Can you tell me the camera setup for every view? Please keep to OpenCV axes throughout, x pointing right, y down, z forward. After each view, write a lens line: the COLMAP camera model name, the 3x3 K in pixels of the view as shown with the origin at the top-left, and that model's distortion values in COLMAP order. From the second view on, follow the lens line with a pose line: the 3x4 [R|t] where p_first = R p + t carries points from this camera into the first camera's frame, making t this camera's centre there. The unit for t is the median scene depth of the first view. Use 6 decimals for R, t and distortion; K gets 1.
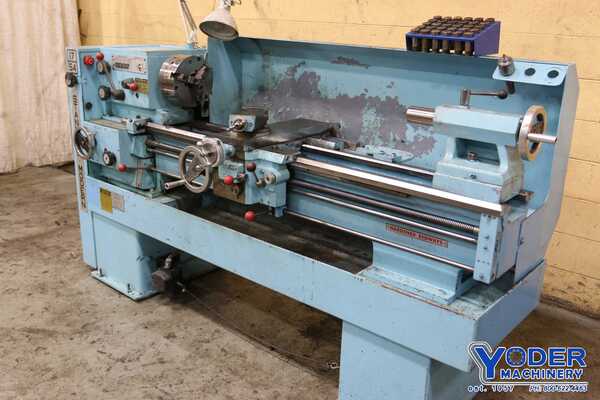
lens RADIAL K [[593.5, 0, 300.0], [0, 593.5, 200.0], [0, 0, 1]] dist [-0.027441, -0.013592]
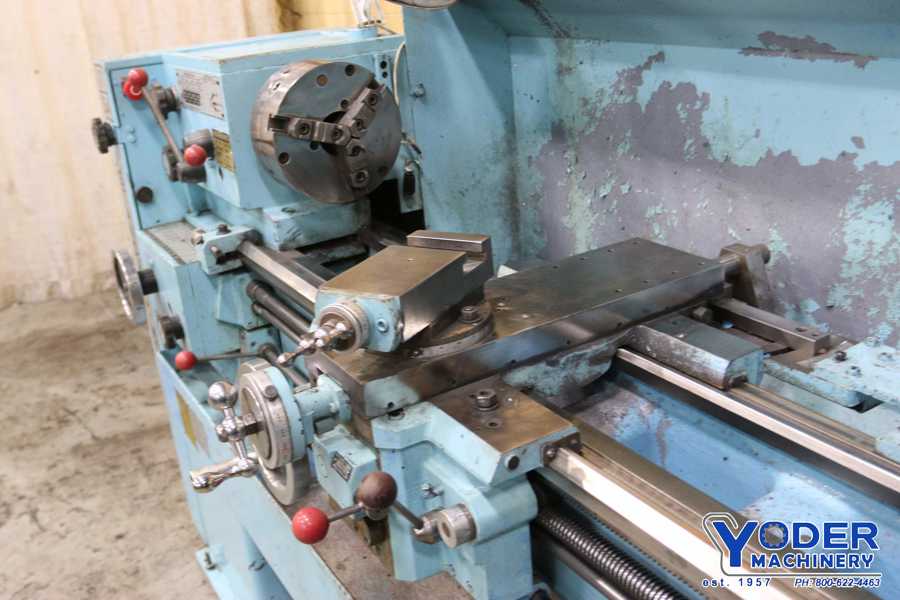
lens RADIAL K [[911.6, 0, 450.0], [0, 911.6, 300.0], [0, 0, 1]] dist [-0.032503, 0.001942]
pose [[0.946246, 0.011834, -0.323232, 0.064177], [0.007439, 0.998270, 0.058327, -0.130876], [0.323363, -0.057597, 0.944521, 0.491891]]
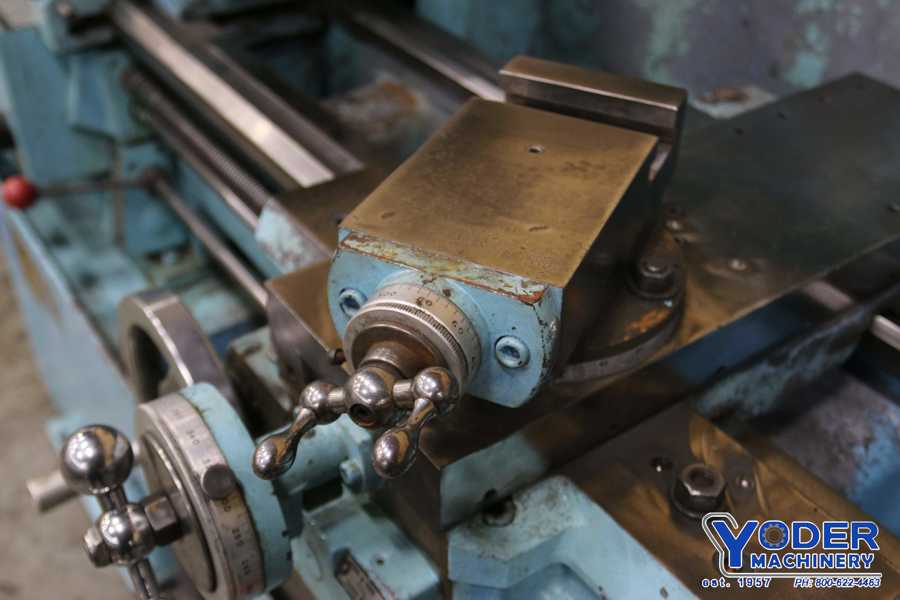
lens RADIAL K [[986.6, 0, 451.7], [0, 986.6, 290.7], [0, 0, 1]] dist [-0.014782, -0.020123]
pose [[0.972625, 0.134515, -0.189492, -0.049389], [-0.071086, 0.948568, 0.308489, -0.154659], [0.221242, -0.286574, 0.932163, 0.665030]]
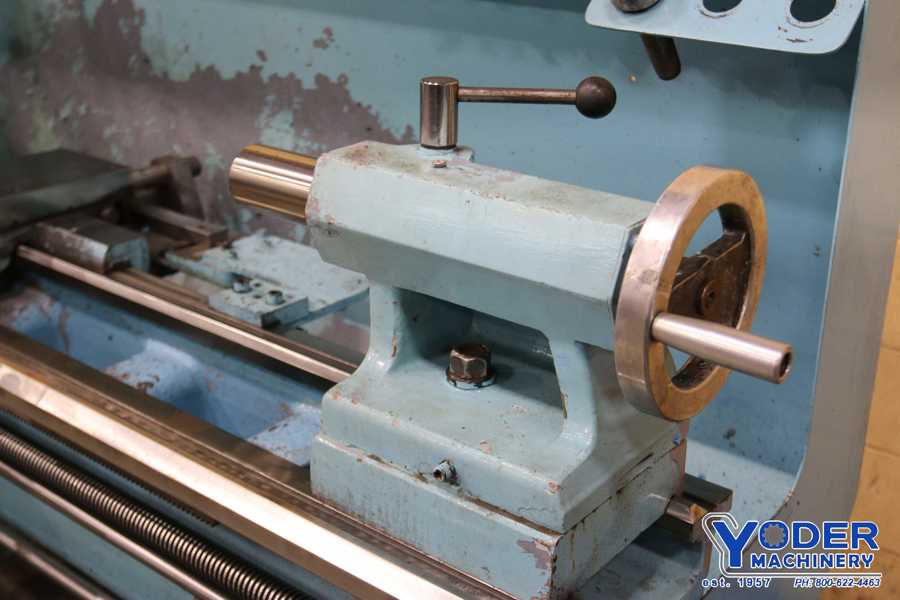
lens RADIAL K [[1120.5, 0, 450.0], [0, 1120.5, 300.0], [0, 0, 1]] dist [-0.014785, 0.004061]
pose [[0.999294, -0.026361, 0.026760, 0.188052], [0.024525, 0.997467, 0.066762, -0.089483], [-0.028452, -0.066059, 0.997410, 0.380934]]
